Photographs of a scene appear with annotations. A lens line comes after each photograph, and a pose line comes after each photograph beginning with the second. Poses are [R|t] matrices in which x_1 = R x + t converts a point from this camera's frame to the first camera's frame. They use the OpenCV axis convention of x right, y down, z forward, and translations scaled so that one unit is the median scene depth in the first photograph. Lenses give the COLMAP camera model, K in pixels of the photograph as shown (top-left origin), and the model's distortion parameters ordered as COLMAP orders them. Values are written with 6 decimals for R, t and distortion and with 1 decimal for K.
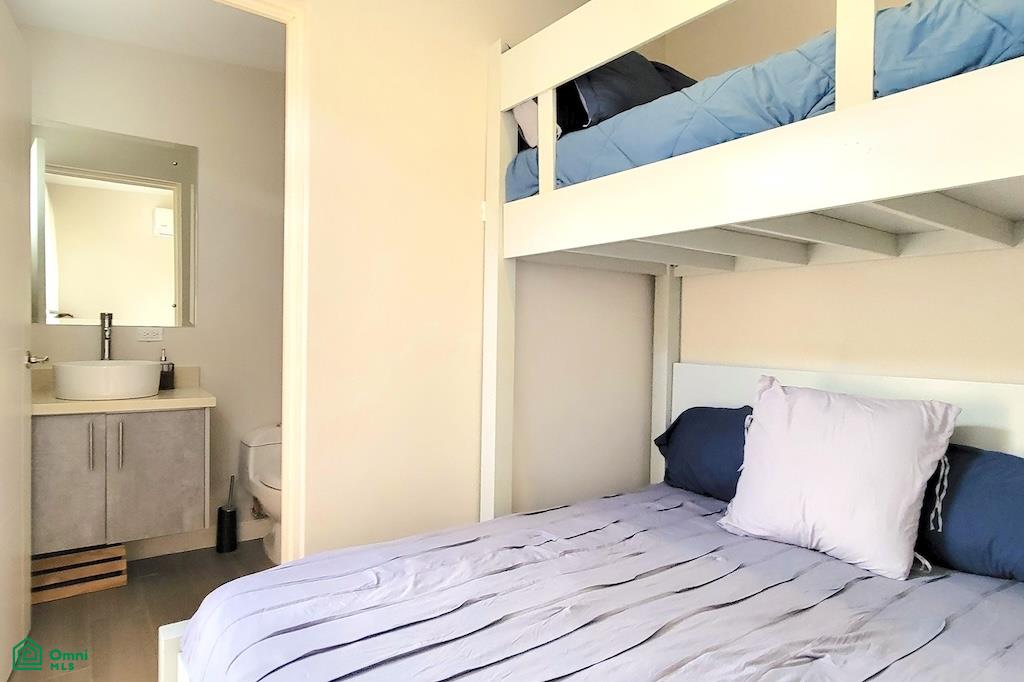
lens RADIAL K [[592.3, 0, 512.0], [0, 592.3, 341.0], [0, 0, 1]] dist [-0.002664, 0.000770]
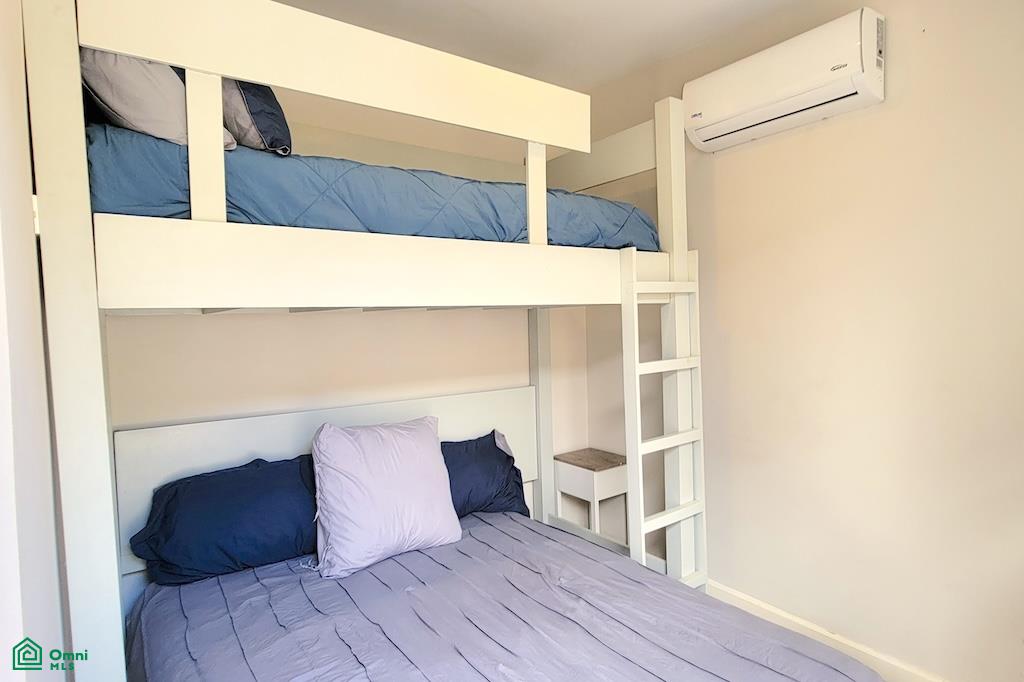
lens RADIAL K [[592.3, 0, 512.0], [0, 592.3, 341.0], [0, 0, 1]] dist [-0.002664, 0.000770]
pose [[0.035842, -0.049595, 0.998126, -1.034773], [0.026583, 0.998462, 0.048657, -0.225235], [-0.999004, 0.024789, 0.037106, 1.042392]]
